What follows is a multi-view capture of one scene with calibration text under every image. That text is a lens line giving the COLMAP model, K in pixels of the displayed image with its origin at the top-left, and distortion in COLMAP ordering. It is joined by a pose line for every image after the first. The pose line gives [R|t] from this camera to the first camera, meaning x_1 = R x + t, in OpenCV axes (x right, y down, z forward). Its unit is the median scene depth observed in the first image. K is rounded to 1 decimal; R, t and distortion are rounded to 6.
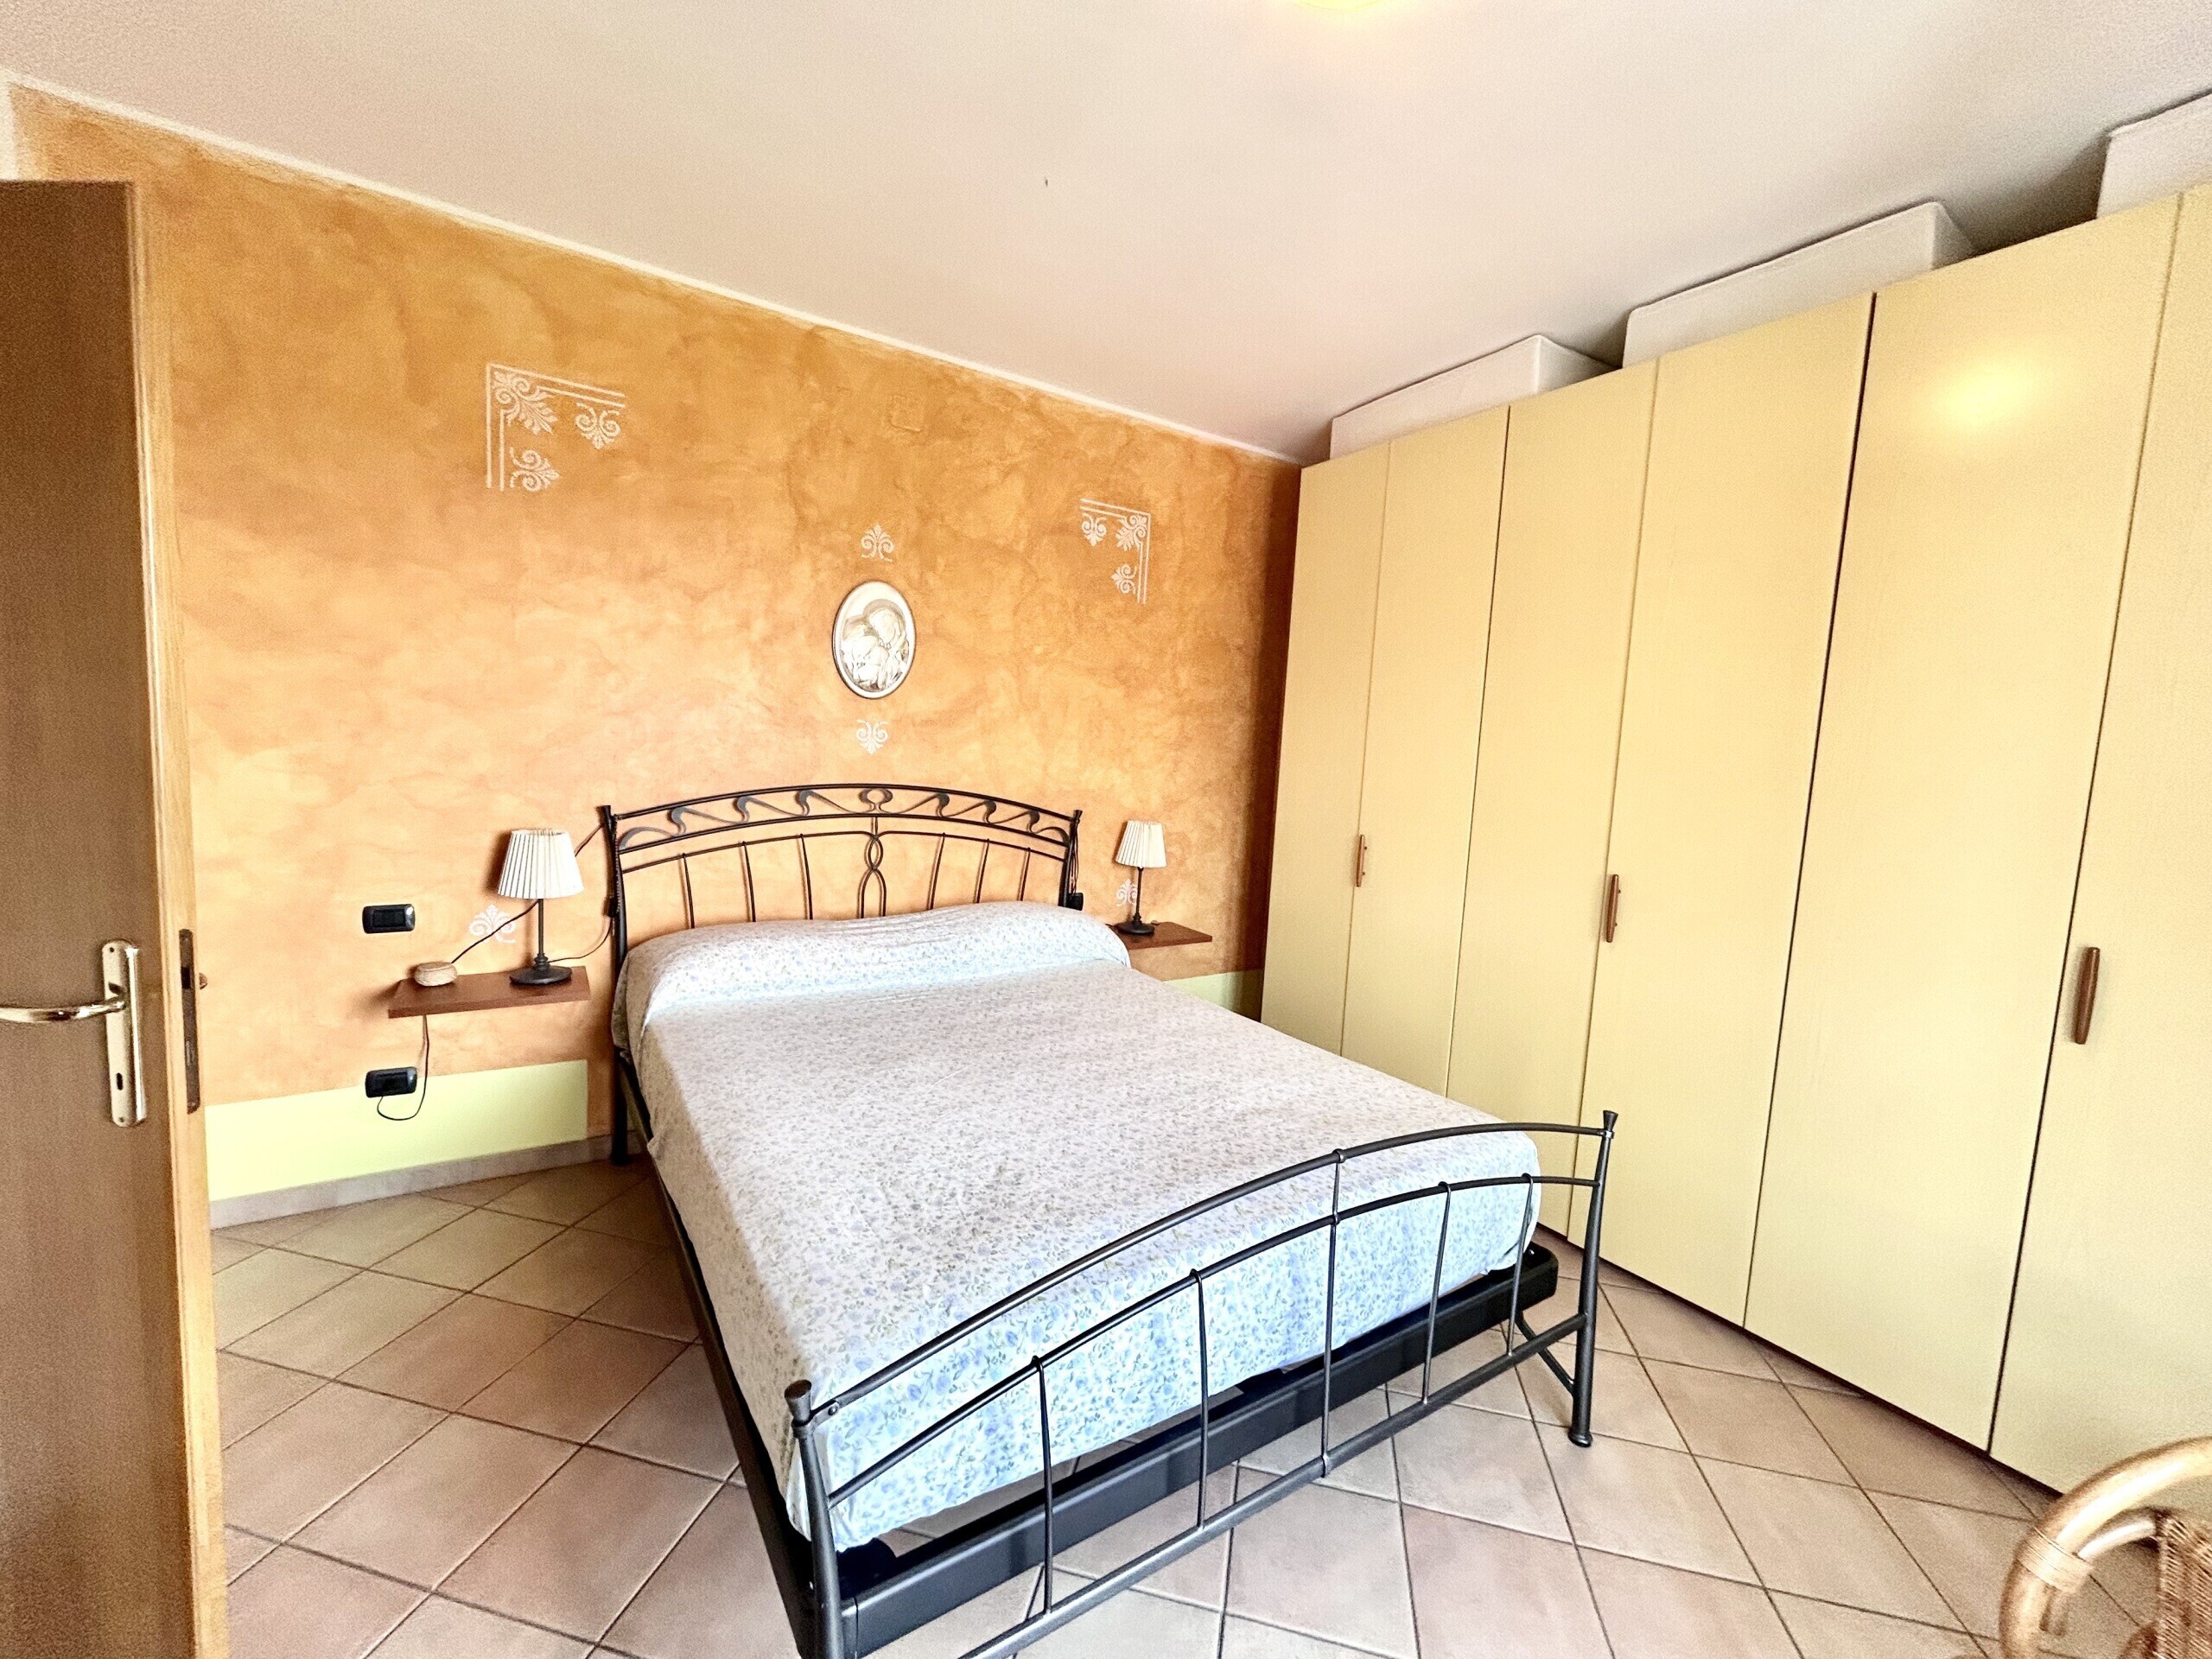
lens RADIAL K [[895.8, 0, 1106.0], [0, 895.8, 829.5], [0, 0, 1]] dist [0.000964, 0.000064]
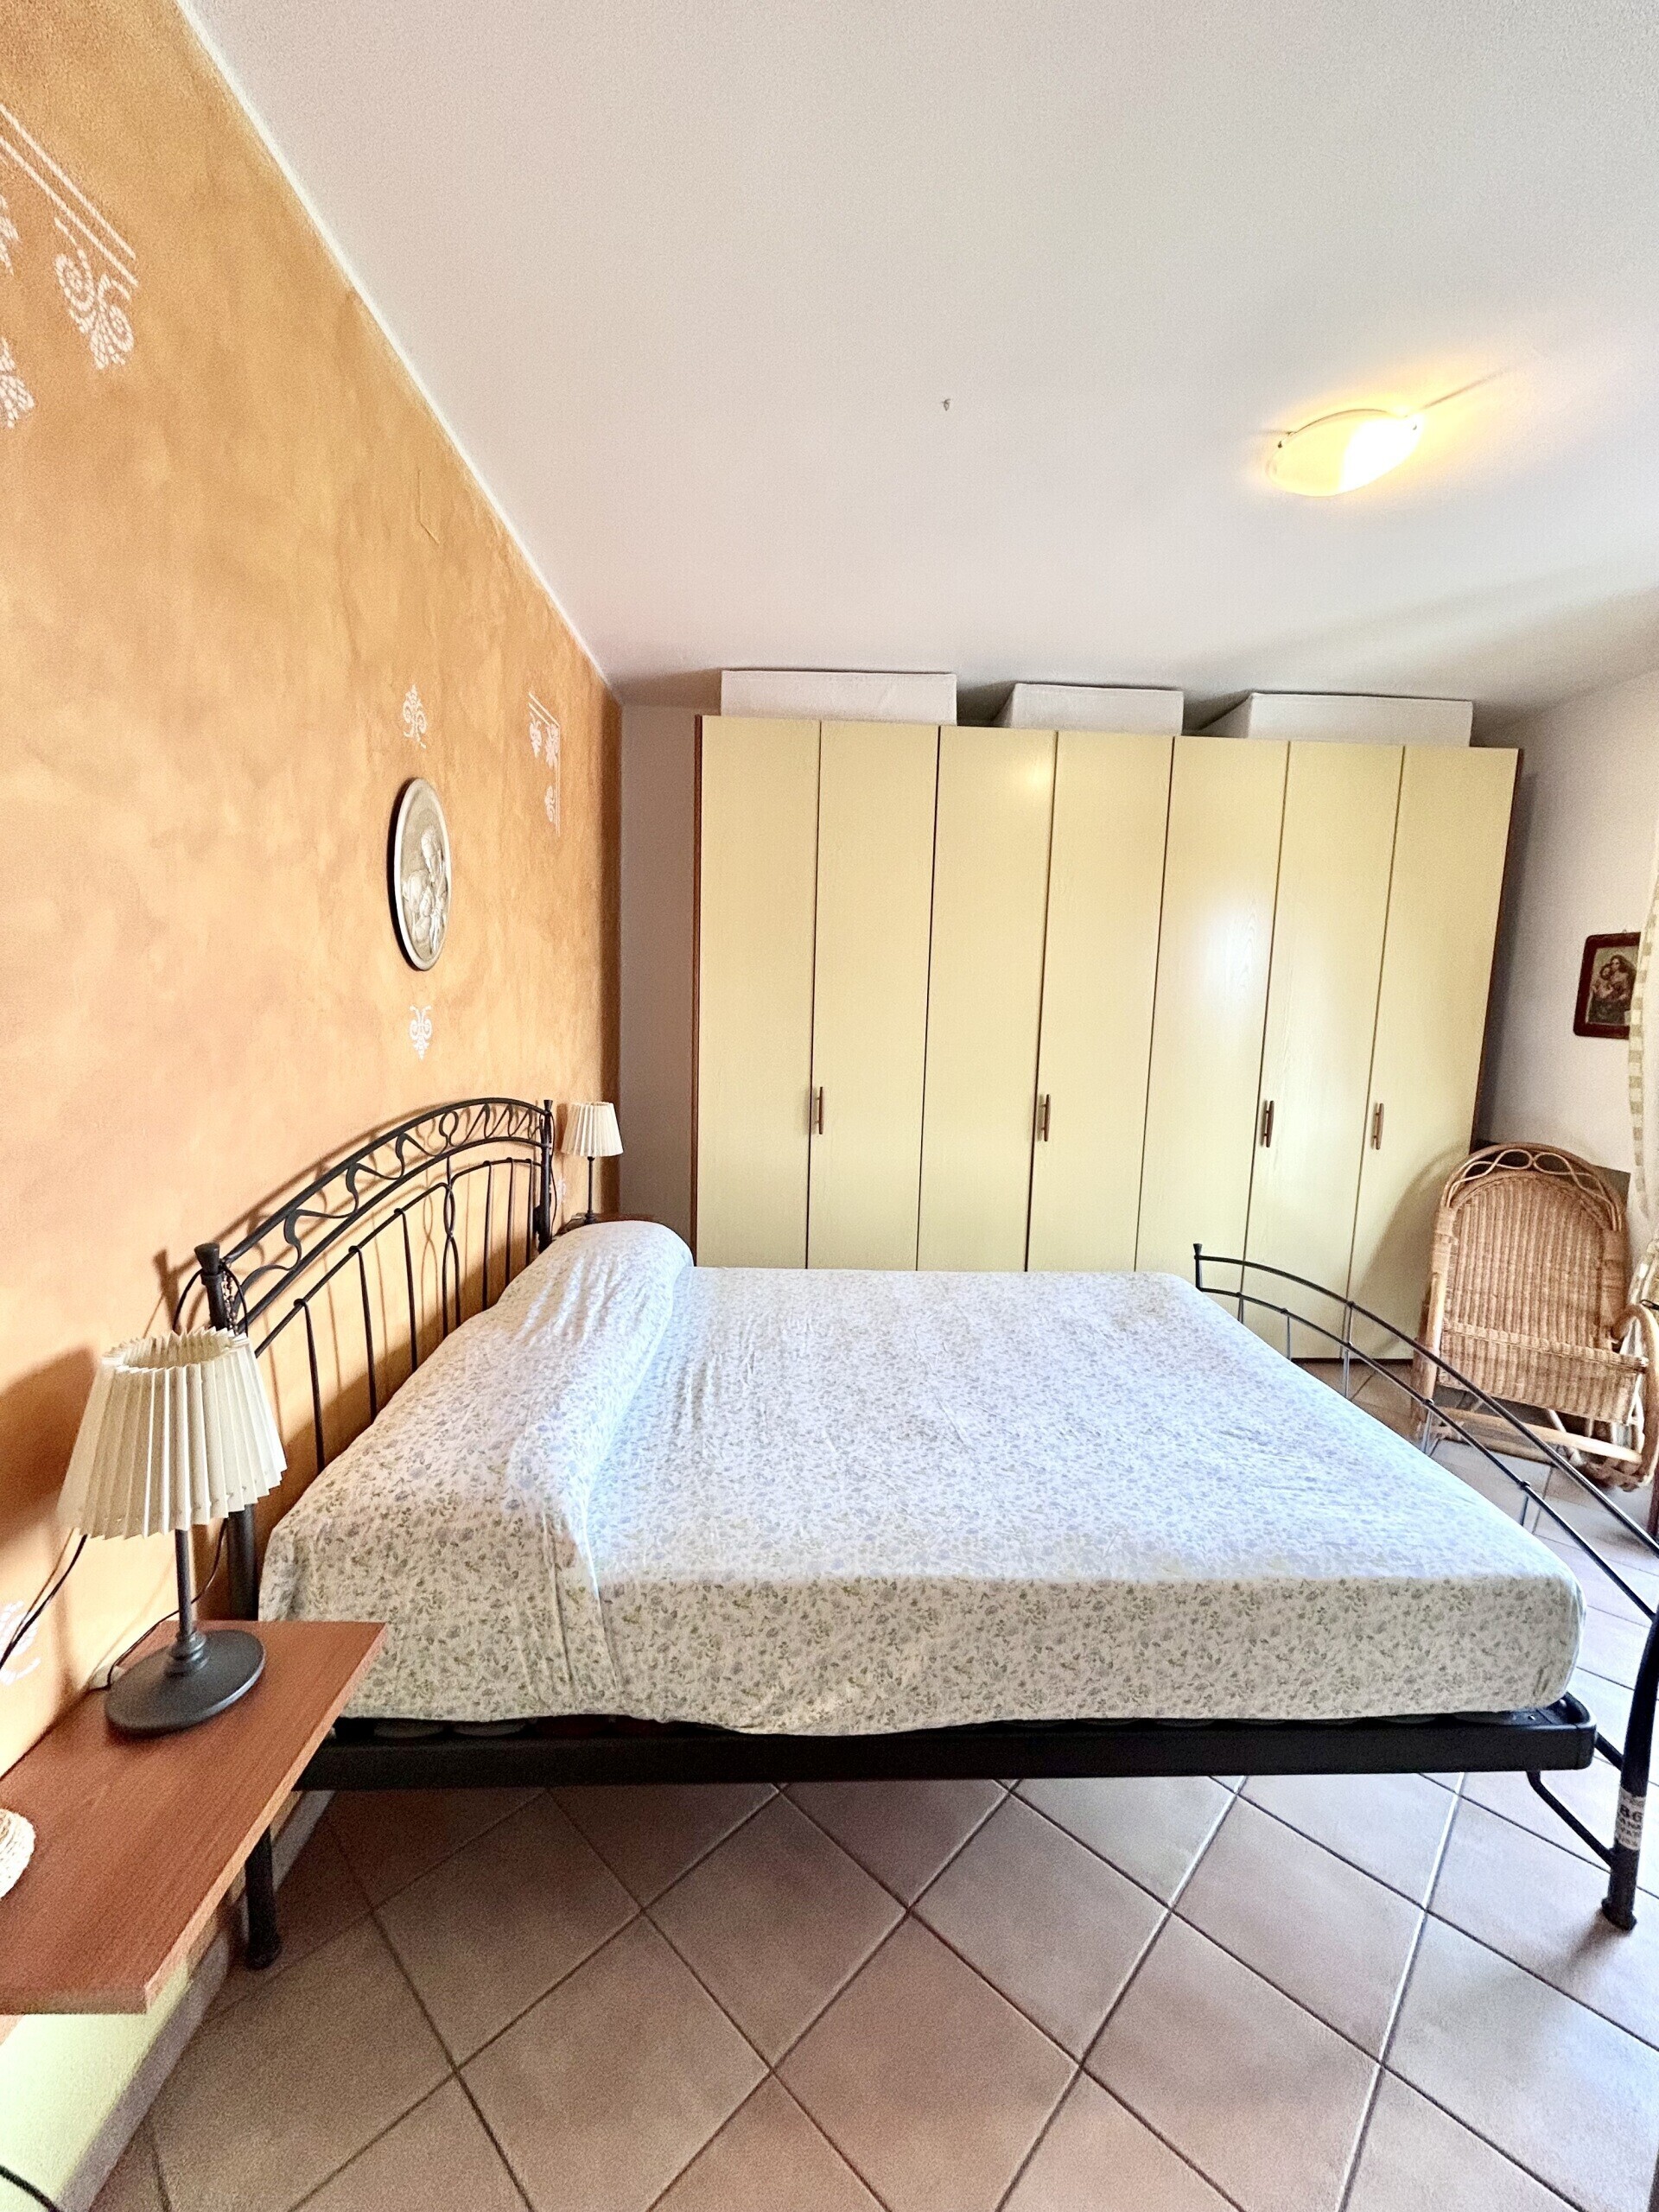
lens RADIAL K [[895.8, 0, 827.7], [0, 895.8, 1112.9], [0, 0, 1]] dist [0.000964, 0.000064]
pose [[0.513936, -0.152437, 0.844176, -0.779812], [0.082156, 0.988308, 0.128446, -0.125451], [-0.853885, 0.003341, 0.520451, 0.519780]]
